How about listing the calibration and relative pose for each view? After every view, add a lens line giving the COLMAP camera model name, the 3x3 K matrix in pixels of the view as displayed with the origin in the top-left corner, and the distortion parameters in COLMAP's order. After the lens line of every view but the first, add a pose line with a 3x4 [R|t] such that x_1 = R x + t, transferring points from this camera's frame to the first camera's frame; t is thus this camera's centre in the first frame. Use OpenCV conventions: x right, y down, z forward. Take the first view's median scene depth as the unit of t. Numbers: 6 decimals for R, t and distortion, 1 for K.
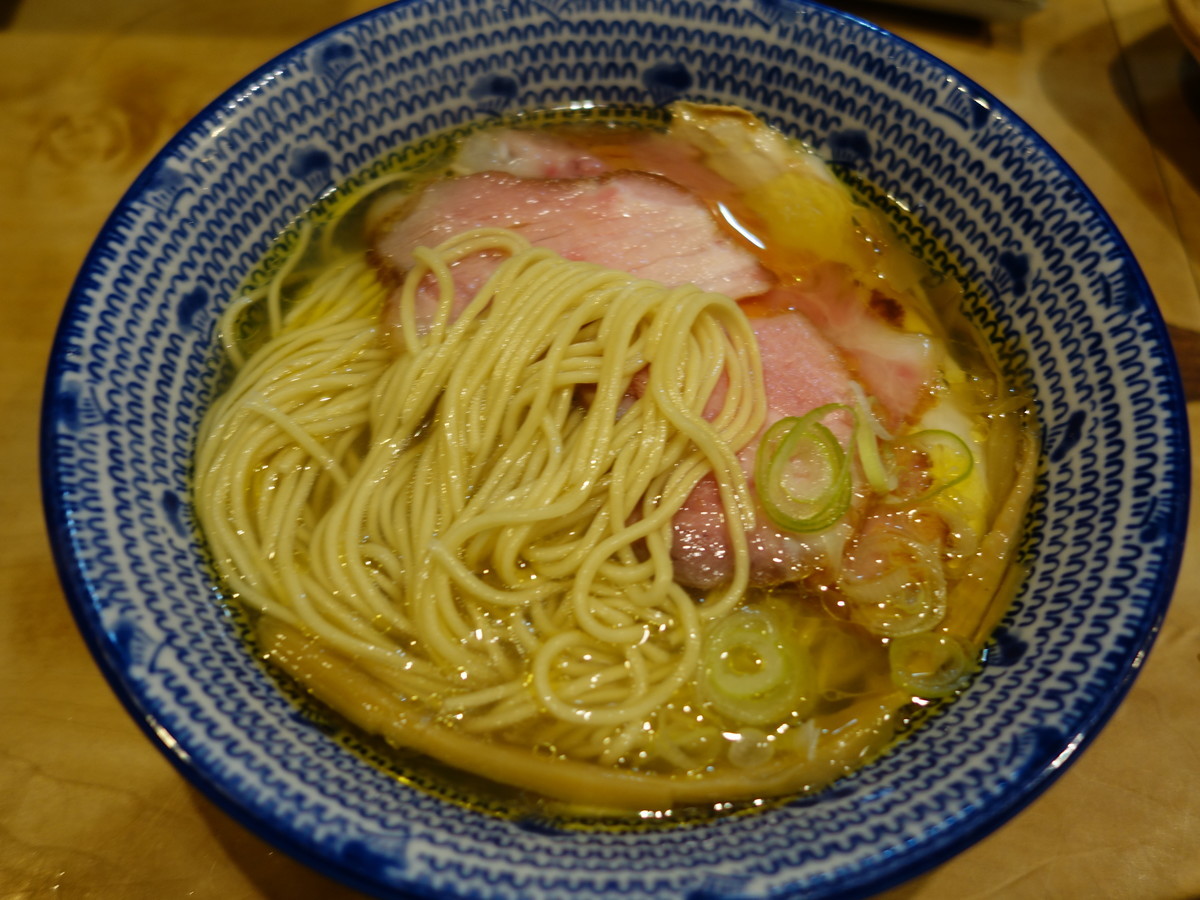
lens RADIAL K [[1061.3, 0, 600.0], [0, 1061.3, 450.0], [0, 0, 1]] dist [0.027101, -0.014646]
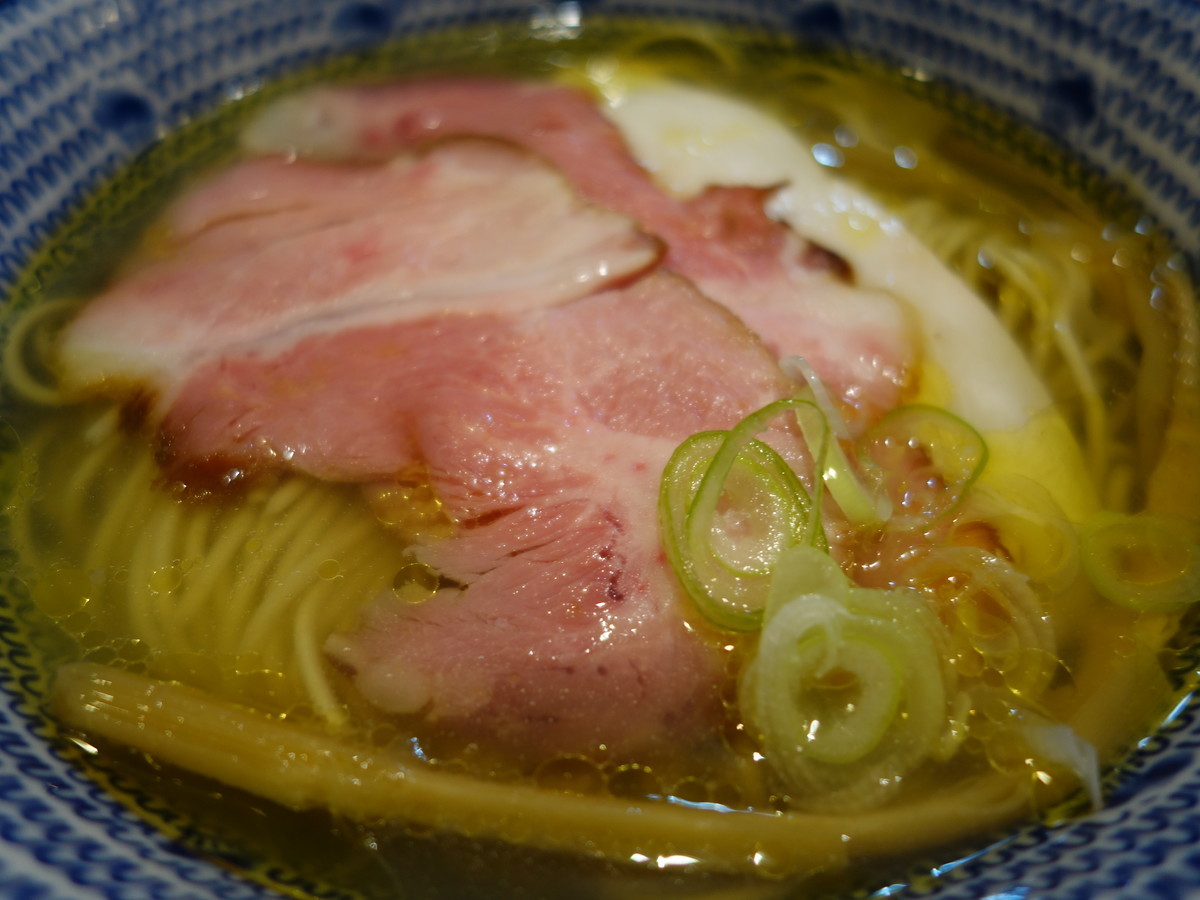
lens RADIAL K [[1042.2, 0, 600.0], [0, 1042.2, 450.0], [0, 0, 1]] dist [0.011354, 0.018929]
pose [[0.978069, -0.166098, 0.125671, -0.095945], [0.188007, 0.963715, -0.189492, 0.176871], [-0.089636, 0.208963, 0.973807, 0.377337]]
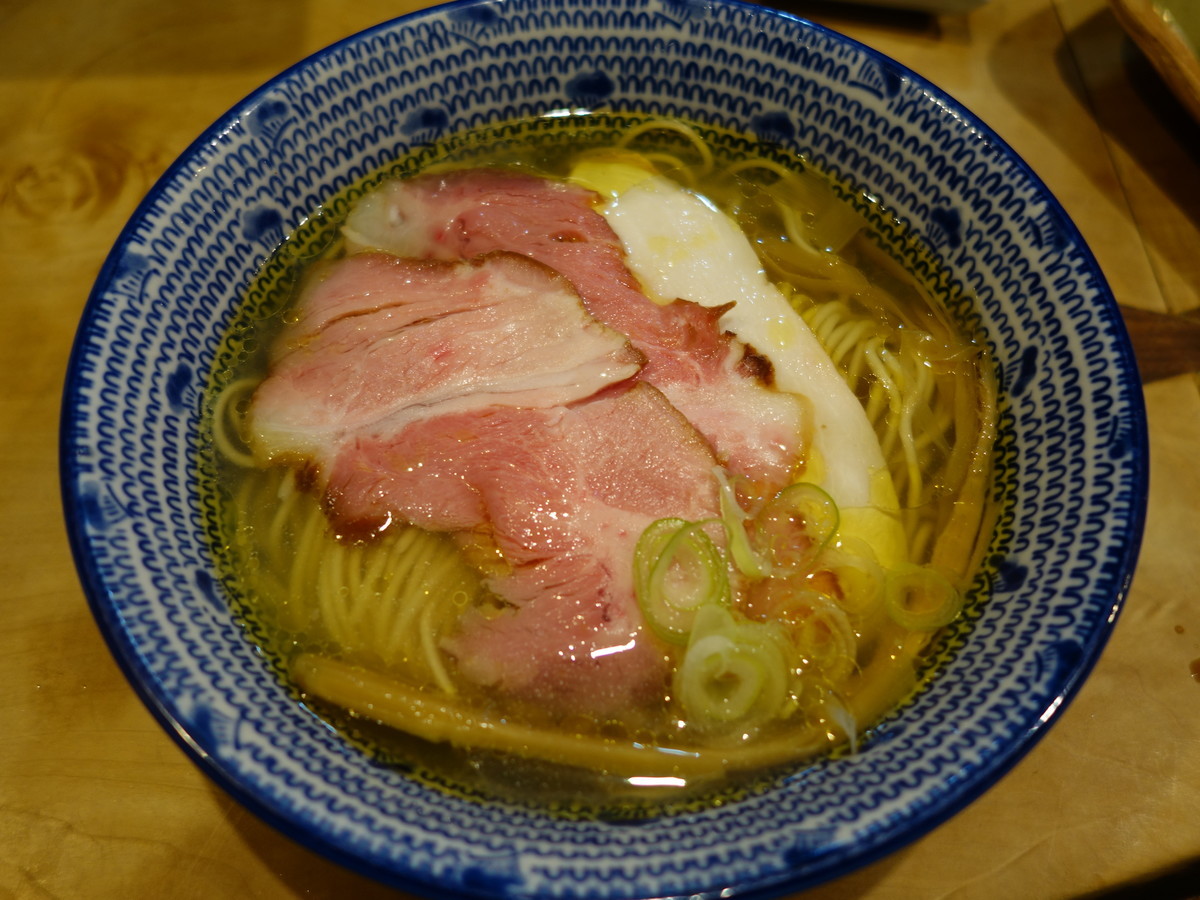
lens RADIAL K [[1061.3, 0, 600.0], [0, 1061.3, 450.0], [0, 0, 1]] dist [0.027101, -0.014646]
pose [[0.981709, -0.170882, 0.083946, -0.092021], [0.168516, 0.985093, 0.034563, -0.044774], [-0.088601, -0.019785, 0.995871, -0.046715]]
